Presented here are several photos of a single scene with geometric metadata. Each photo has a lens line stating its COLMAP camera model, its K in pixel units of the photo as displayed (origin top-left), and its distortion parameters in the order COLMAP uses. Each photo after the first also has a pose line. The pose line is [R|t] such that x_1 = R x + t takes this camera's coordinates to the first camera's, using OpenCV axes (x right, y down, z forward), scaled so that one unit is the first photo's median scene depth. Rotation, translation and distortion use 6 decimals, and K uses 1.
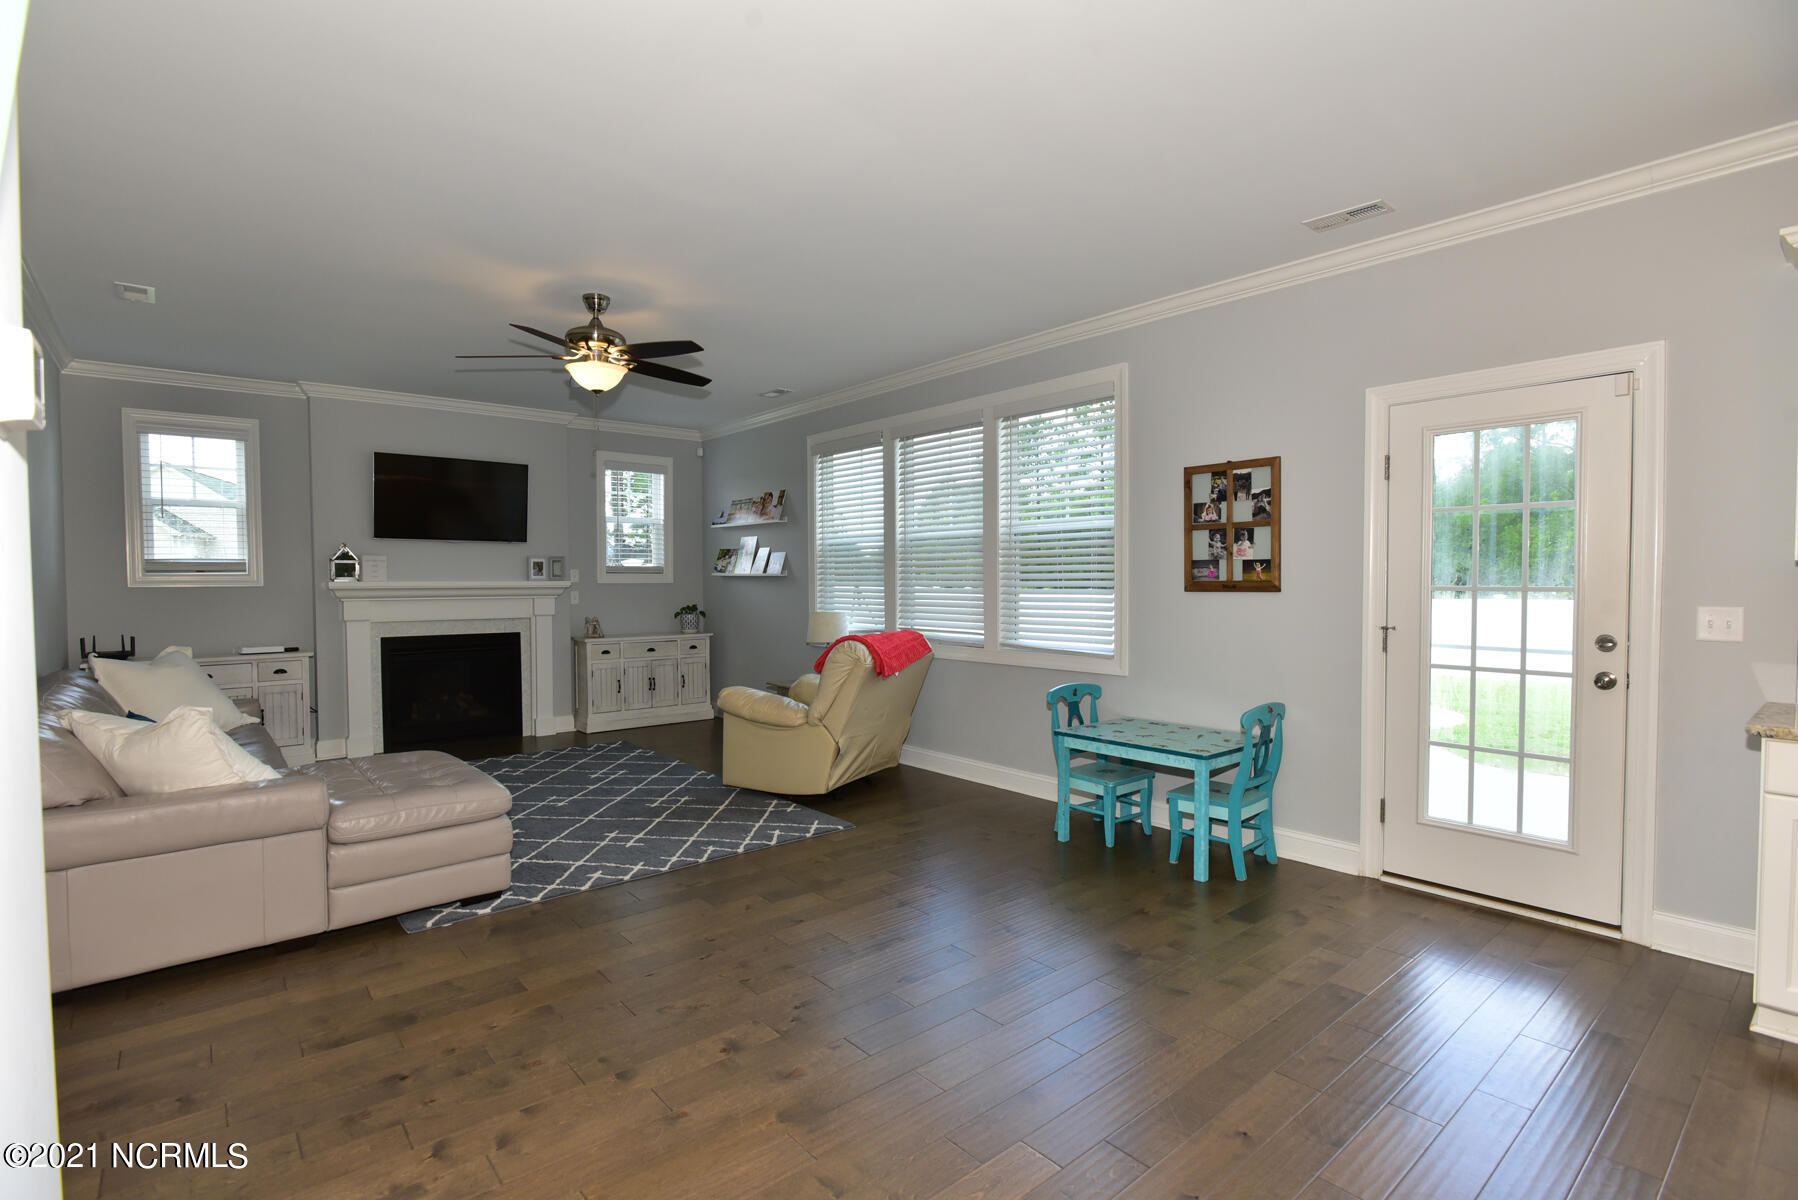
lens RADIAL K [[850.2, 0, 906.2], [0, 850.2, 601.6], [0, 0, 1]] dist [-0.012829, 0.001496]
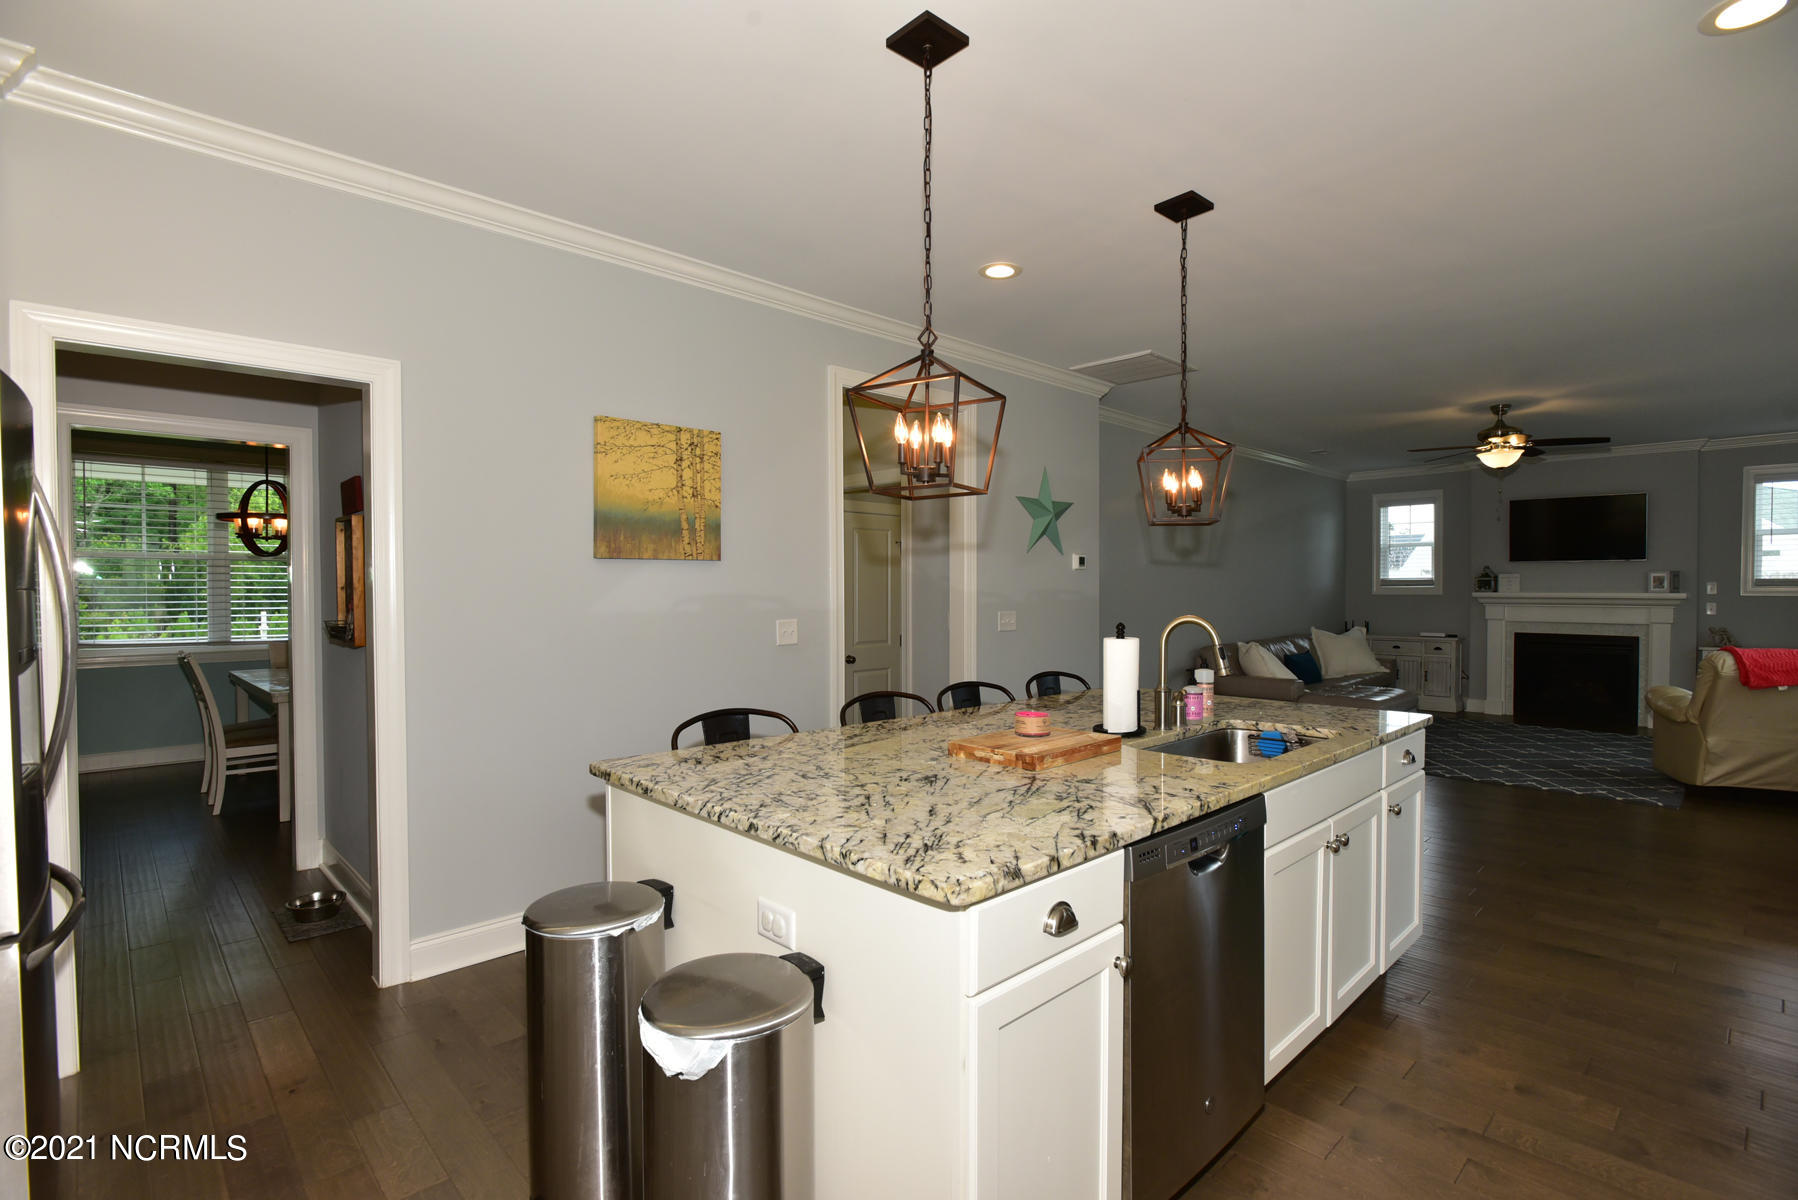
lens RADIAL K [[850.2, 0, 891.0], [0, 850.2, 595.3], [0, 0, 1]] dist [-0.012829, 0.001496]
pose [[0.057425, 0.011699, -0.998281, 0.695256], [-0.025672, 0.999618, 0.010238, -0.006977], [0.998020, 0.025040, 0.057703, -0.104251]]
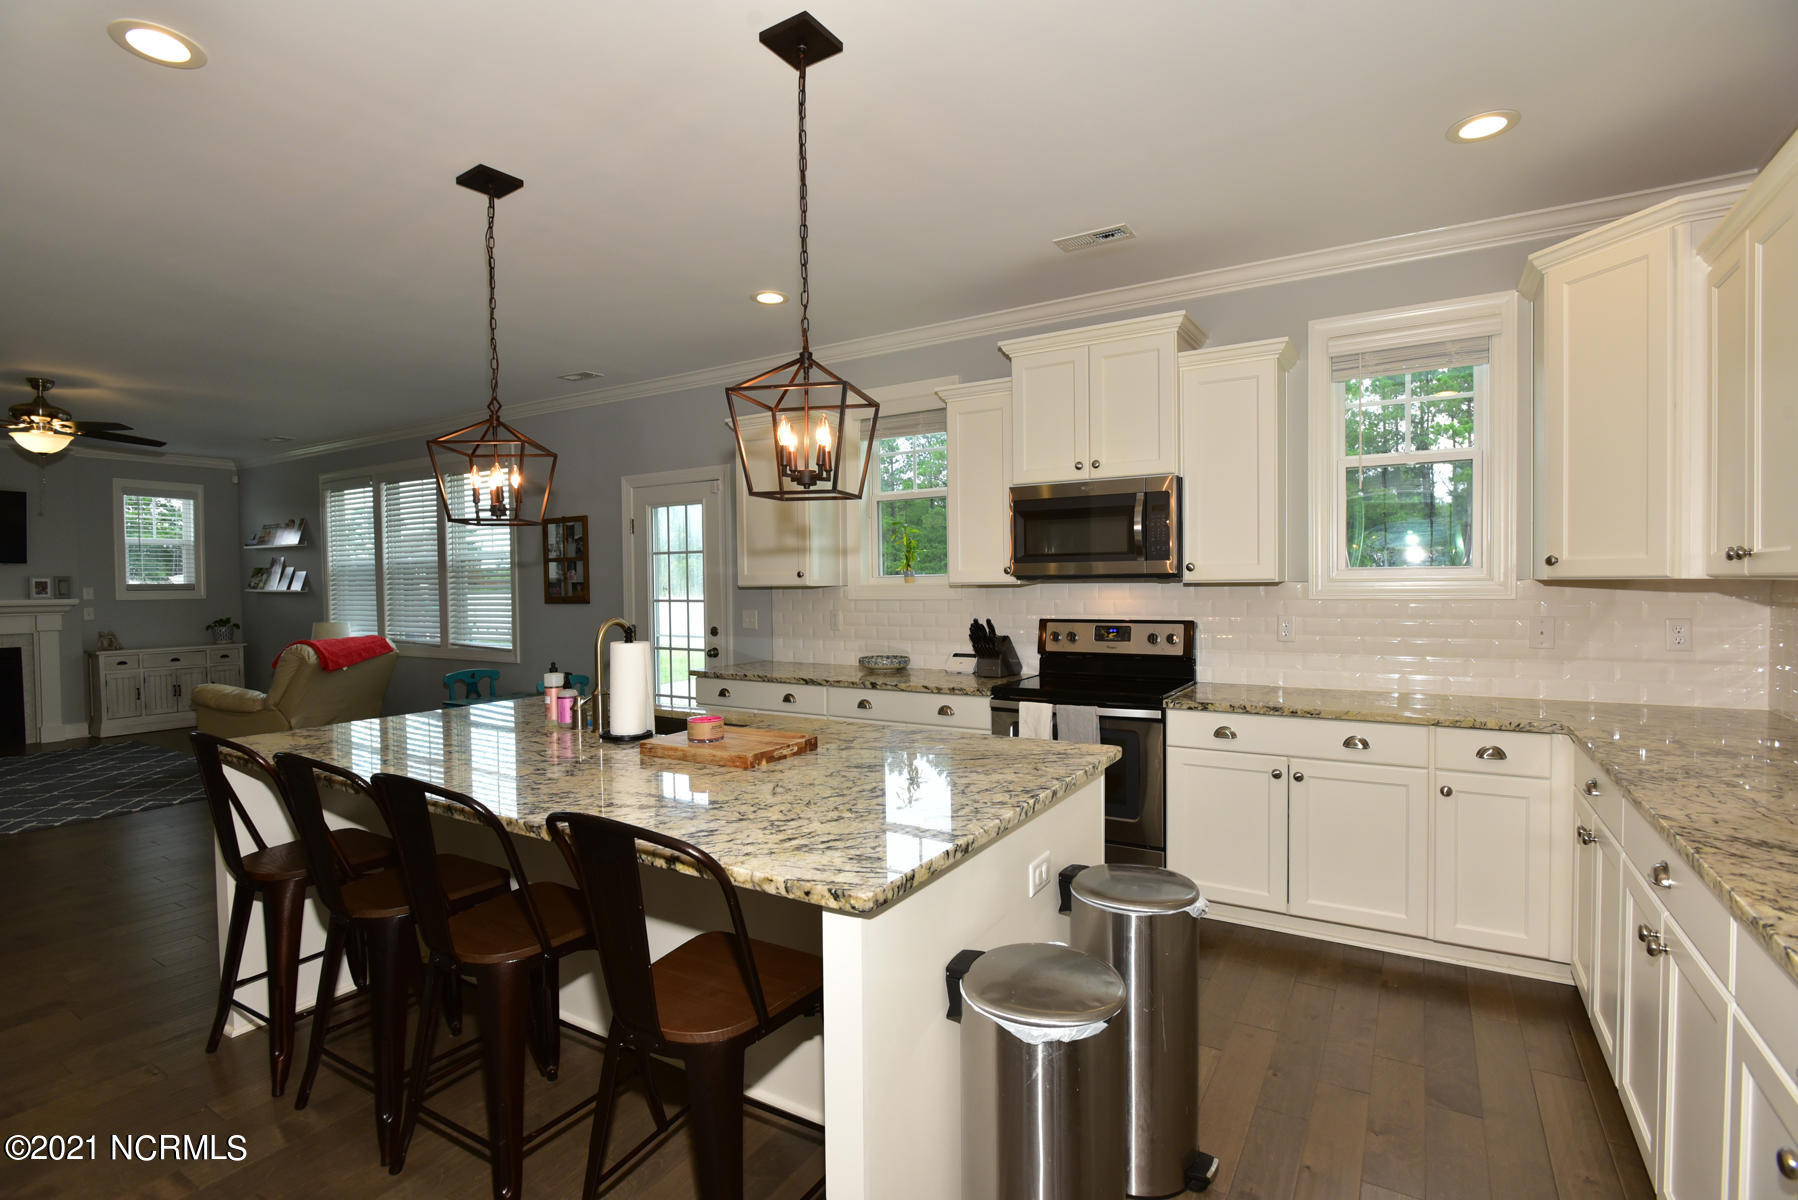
lens RADIAL K [[850.2, 0, 906.9], [0, 850.2, 604.4], [0, 0, 1]] dist [-0.012829, 0.001496]
pose [[0.951464, -0.016347, 0.307326, 0.310851], [0.016500, 0.999862, 0.002099, -0.002083], [-0.307318, 0.003074, 0.951602, -0.387897]]
